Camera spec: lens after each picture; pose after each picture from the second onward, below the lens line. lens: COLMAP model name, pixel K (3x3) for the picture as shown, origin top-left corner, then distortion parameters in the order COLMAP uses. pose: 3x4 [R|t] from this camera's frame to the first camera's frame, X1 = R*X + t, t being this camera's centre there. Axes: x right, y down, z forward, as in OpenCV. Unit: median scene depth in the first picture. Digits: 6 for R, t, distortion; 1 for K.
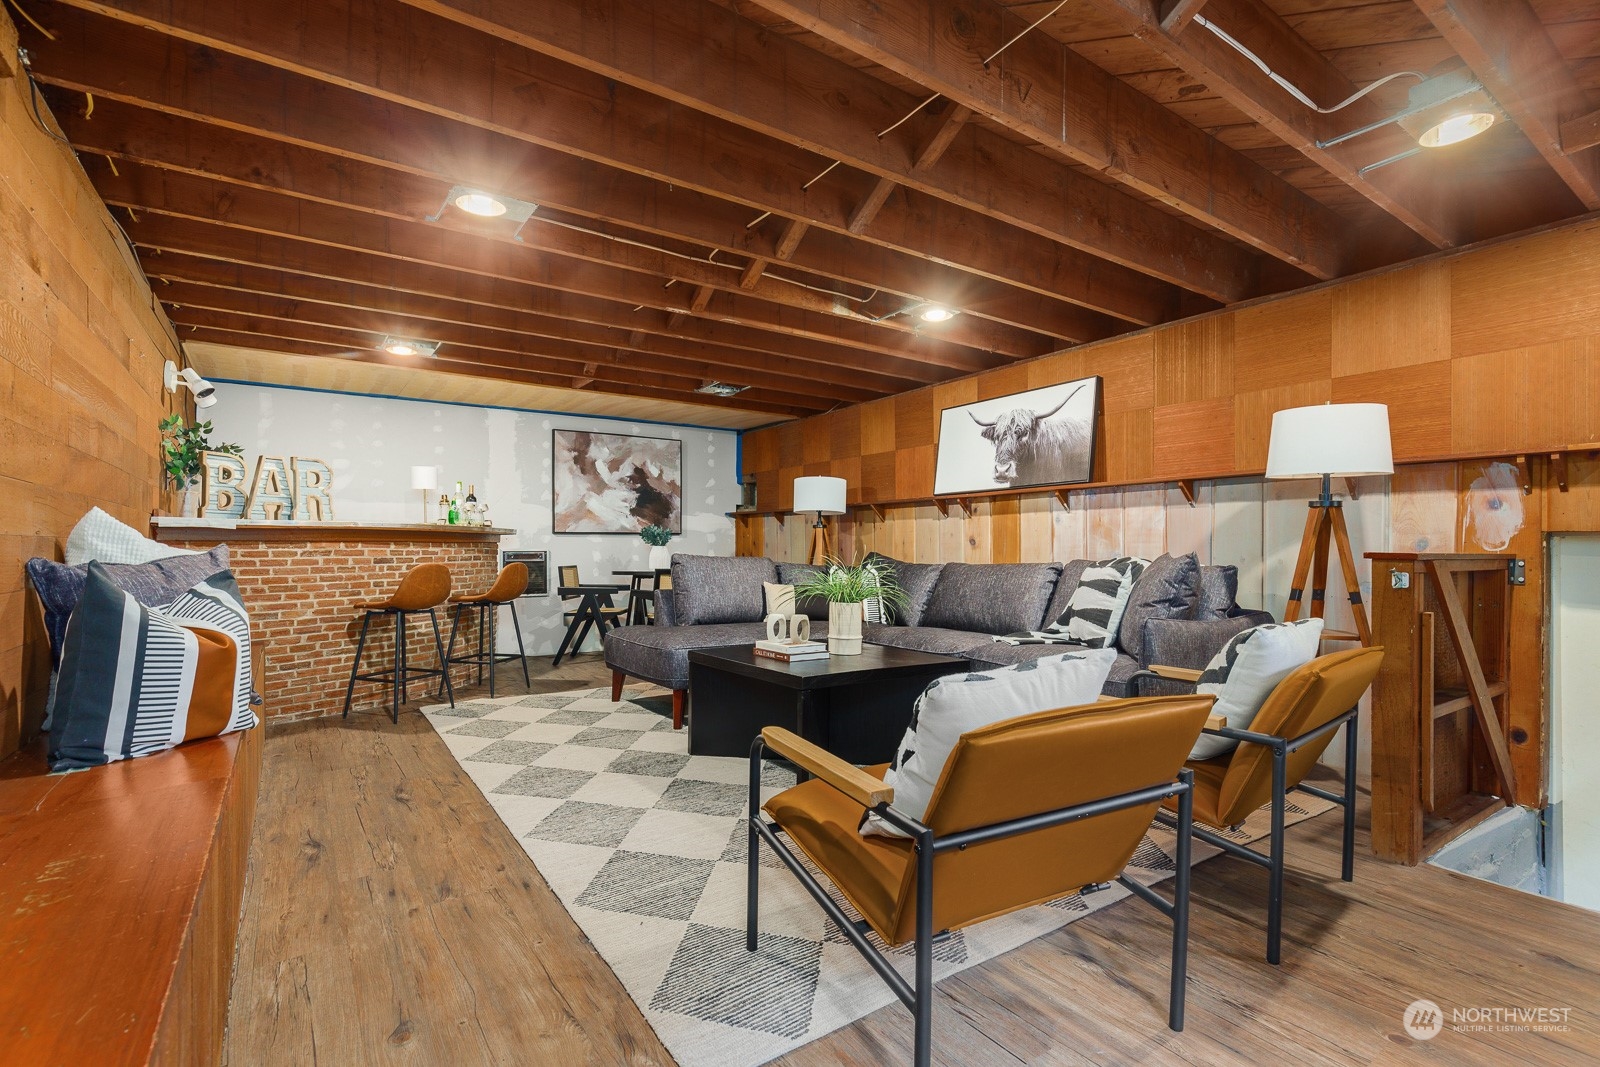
lens RADIAL K [[739.2, 0, 801.3], [0, 739.2, 540.6], [0, 0, 1]] dist [0.007780, -0.002857]
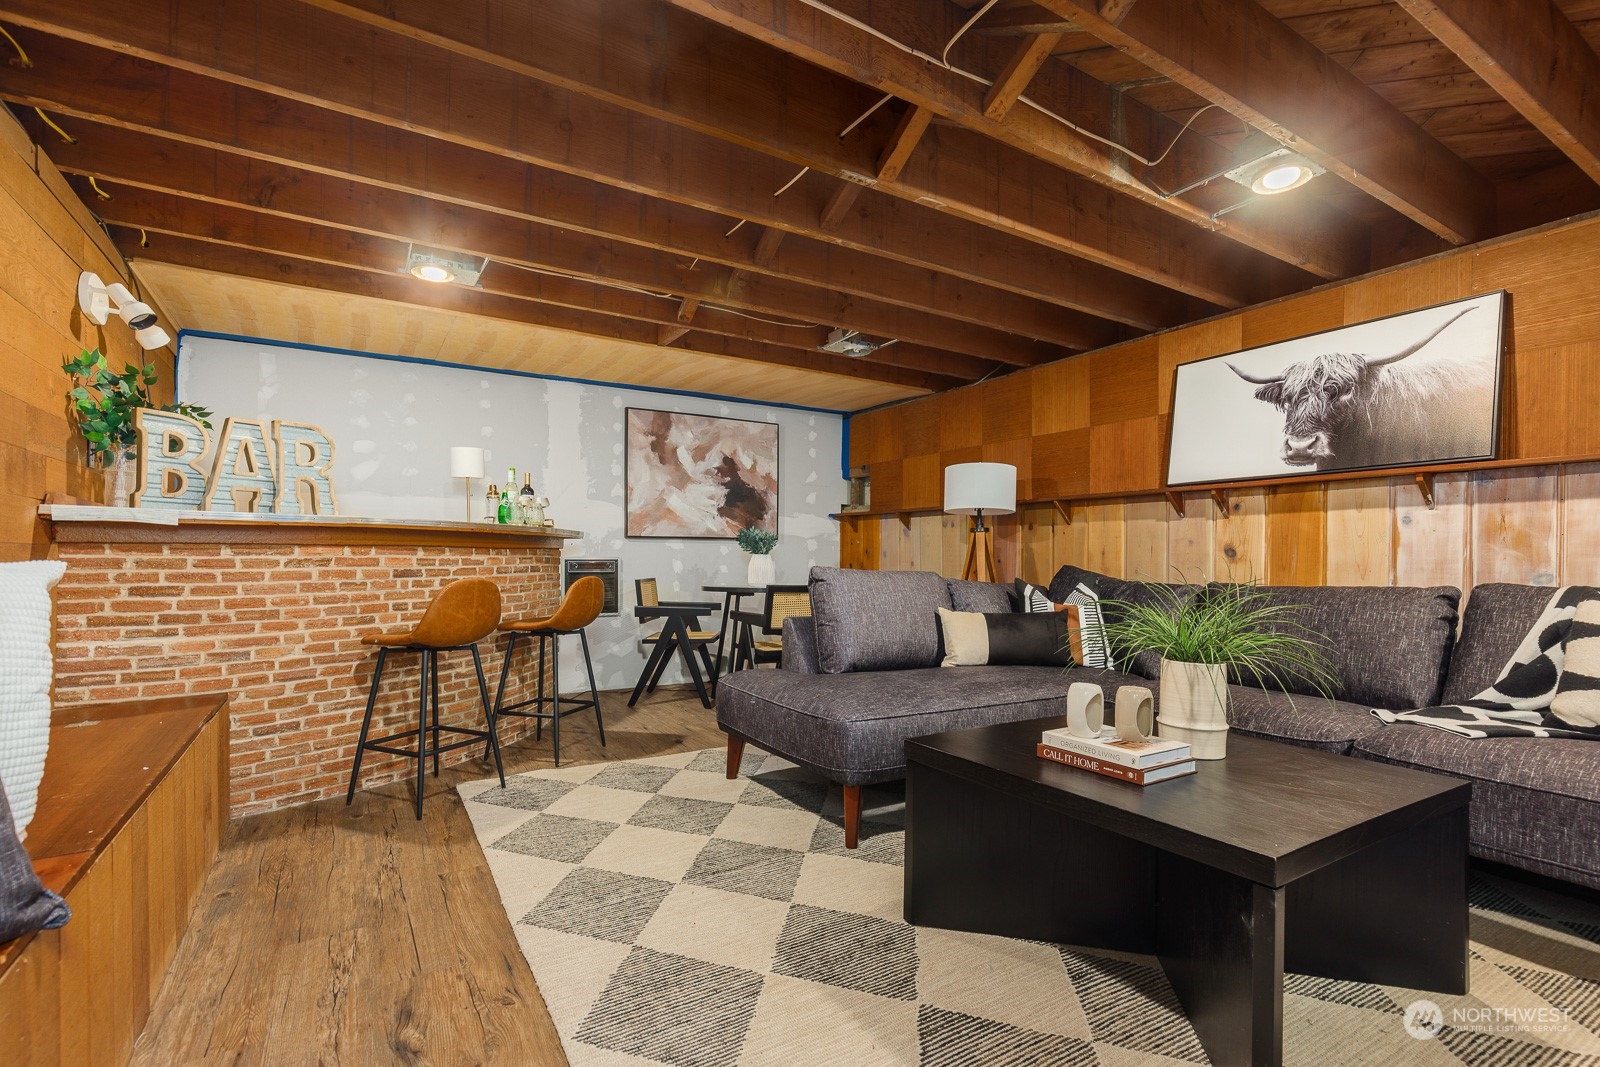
lens RADIAL K [[739.2, 0, 805.2], [0, 739.2, 556.2], [0, 0, 1]] dist [0.007780, -0.002857]
pose [[0.998603, 0.007349, -0.052319, -0.158942], [-0.006783, 0.999917, 0.010988, 0.000483], [0.052395, -0.010618, 0.998570, 0.336705]]
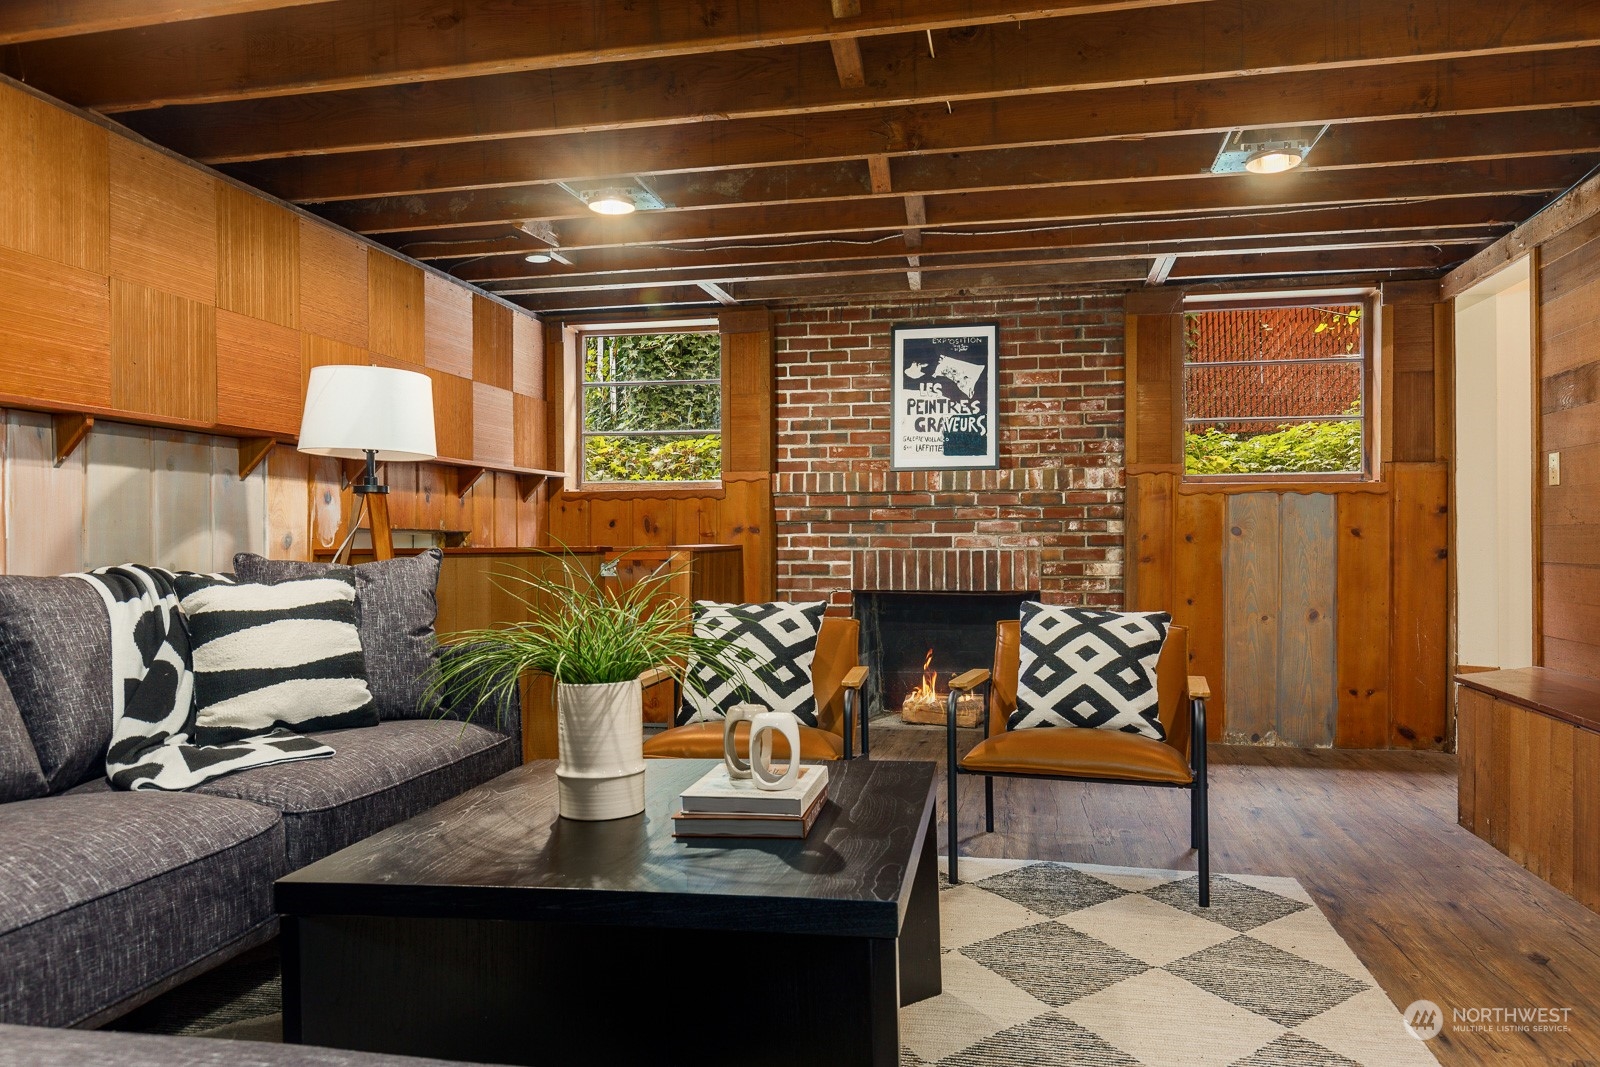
lens RADIAL K [[1145.9, 0, 800.1], [0, 1145.9, 537.8], [0, 0, 1]] dist [0.007052, 0.006949]
pose [[-0.702629, 0.007615, 0.711515, -0.344387], [0.001123, 0.999953, -0.009592, 0.010526], [-0.711555, -0.005941, -0.702605, 1.046893]]
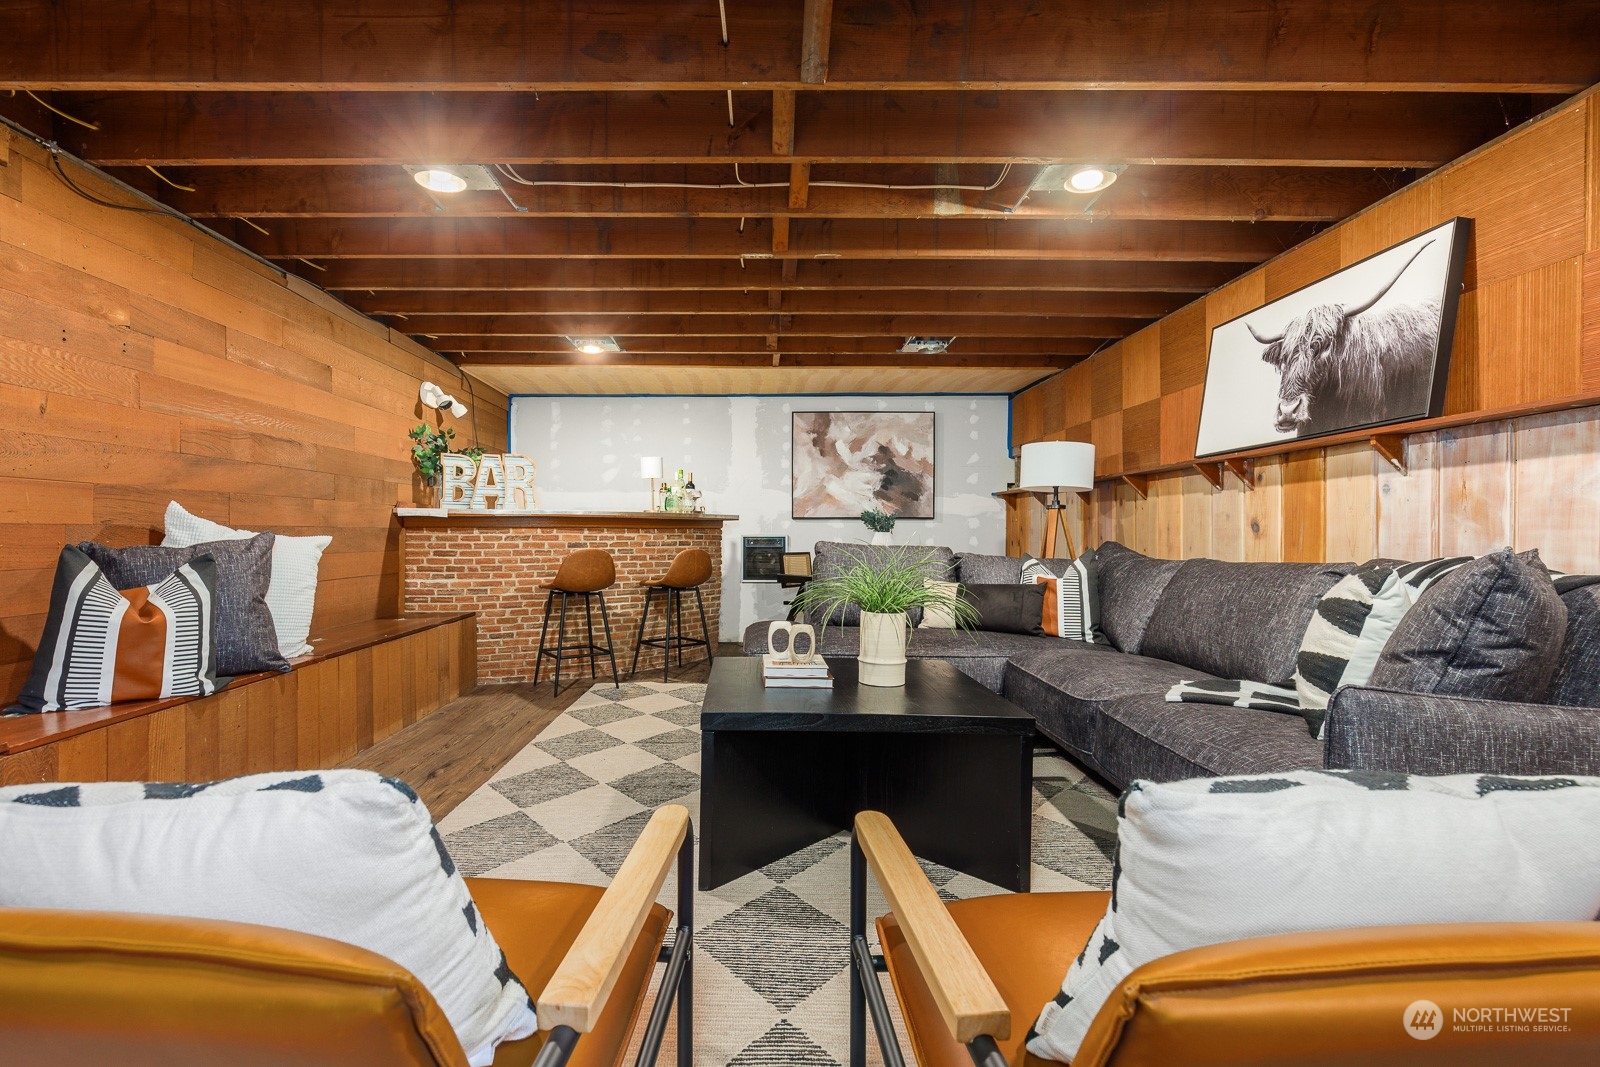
lens RADIAL K [[739.2, 0, 757.4], [0, 739.2, 534.3], [0, 0, 1]] dist [0.007780, -0.002857]
pose [[0.826441, 0.003898, -0.563011, 0.284038], [0.002744, 0.999936, 0.010950, 0.000051], [0.563017, -0.010595, 0.826377, 0.265402]]
